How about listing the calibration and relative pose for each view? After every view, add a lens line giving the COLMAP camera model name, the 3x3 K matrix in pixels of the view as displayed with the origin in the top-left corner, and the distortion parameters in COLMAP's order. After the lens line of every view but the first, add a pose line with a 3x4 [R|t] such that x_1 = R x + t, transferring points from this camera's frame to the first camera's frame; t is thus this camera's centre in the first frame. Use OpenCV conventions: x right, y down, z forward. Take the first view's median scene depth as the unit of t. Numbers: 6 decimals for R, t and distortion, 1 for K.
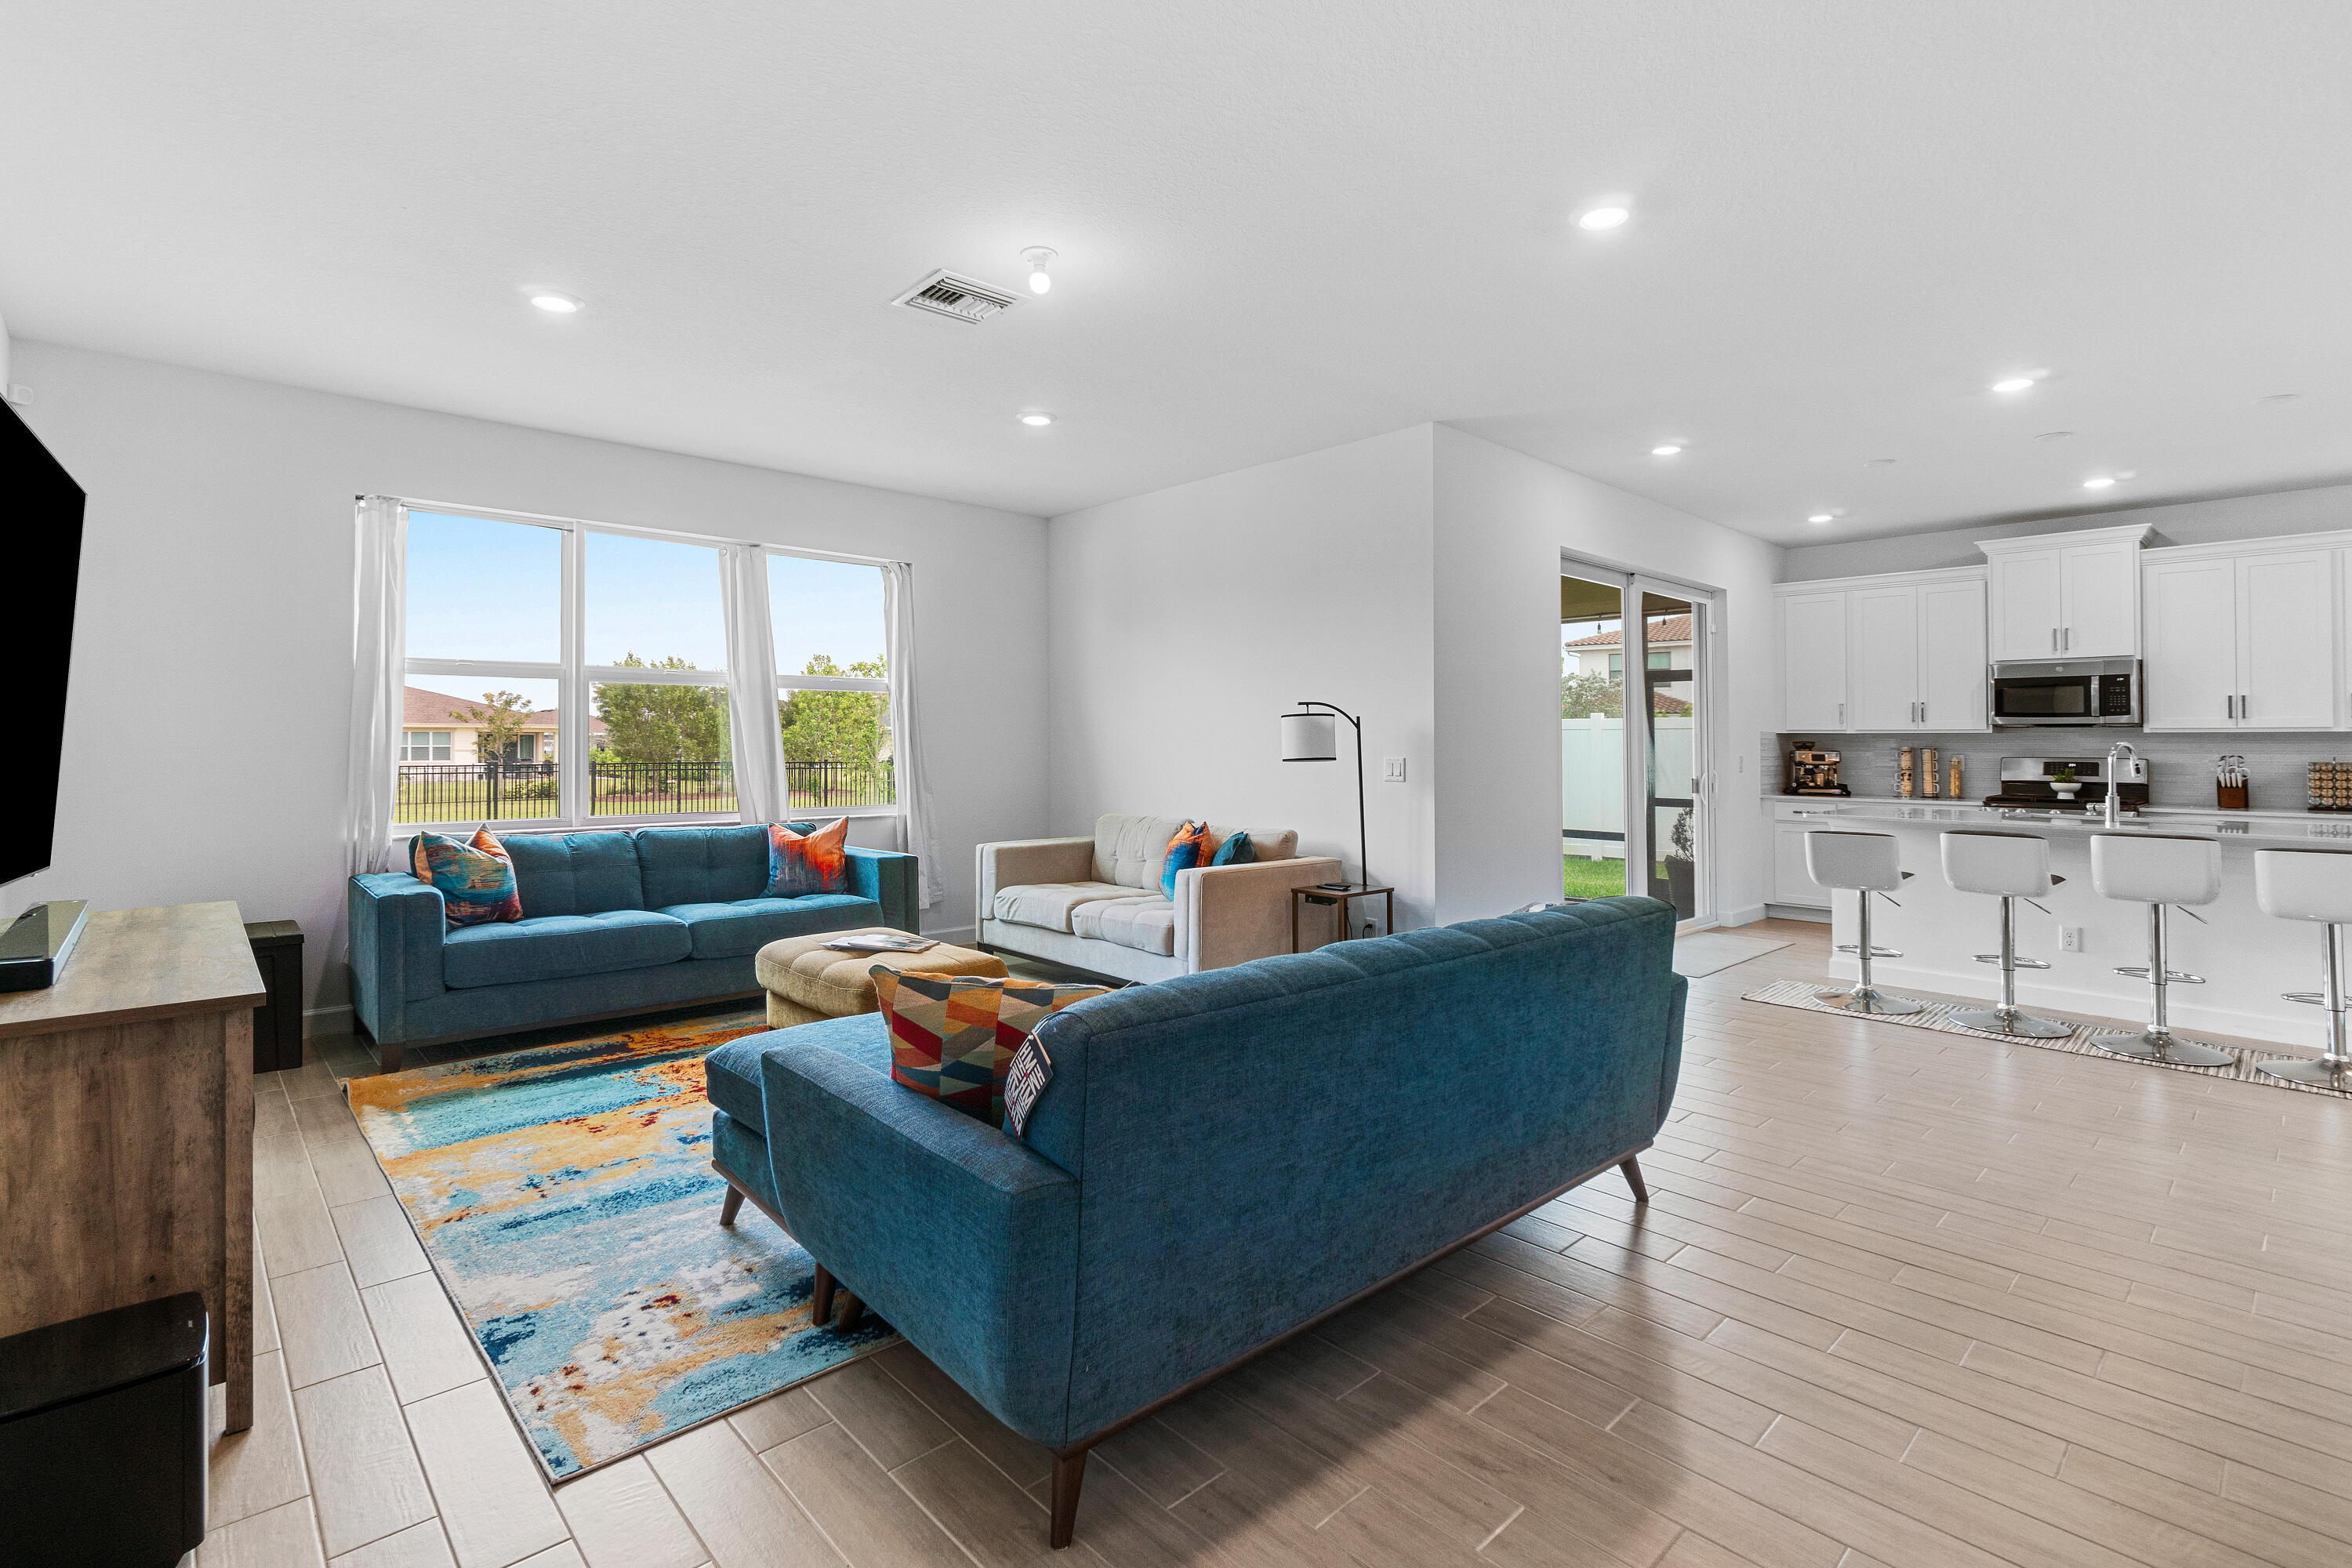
lens RADIAL K [[1080.0, 0, 1179.2], [0, 1080.0, 736.5], [0, 0, 1]] dist [-0.001237, -0.000160]
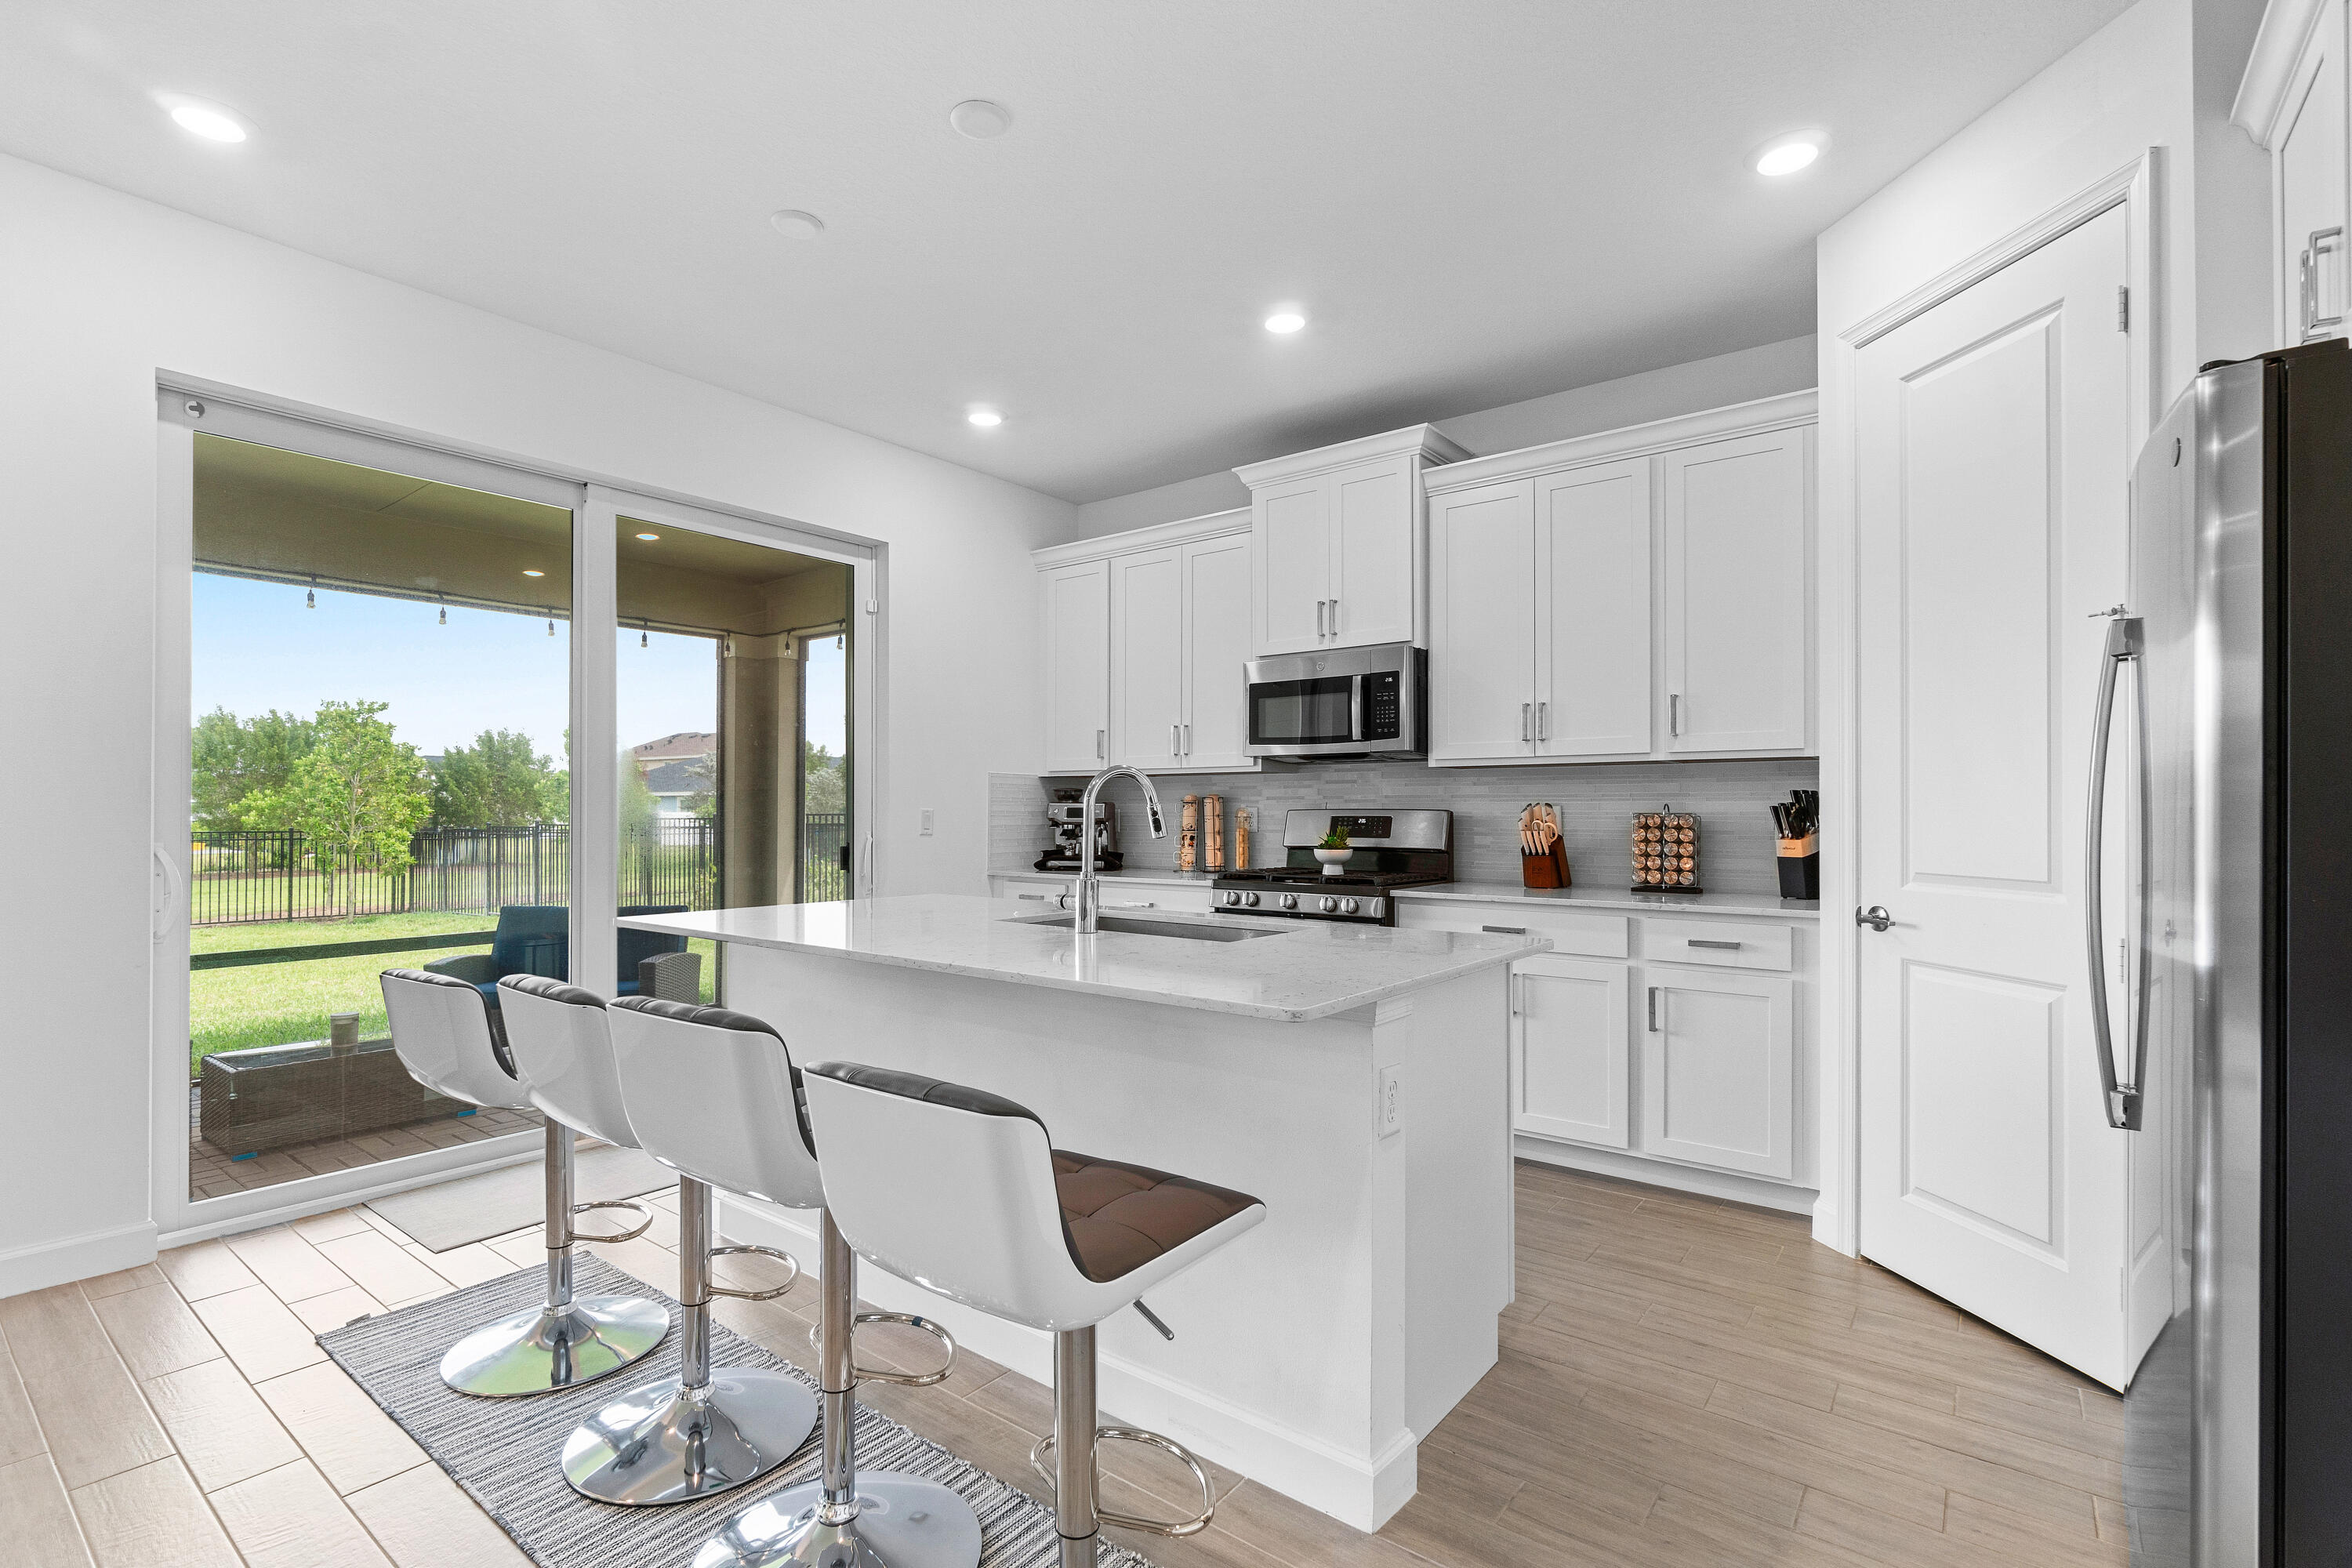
lens RADIAL K [[1057.1, 0, 1172.7], [0, 1057.1, 813.8], [0, 0, 1]] dist [0.027109, 0.000027]
pose [[0.988212, -0.007208, 0.152920, 0.641892], [0.005384, 0.999909, 0.012343, 0.014545], [-0.152995, -0.011375, 0.988161, 0.412880]]
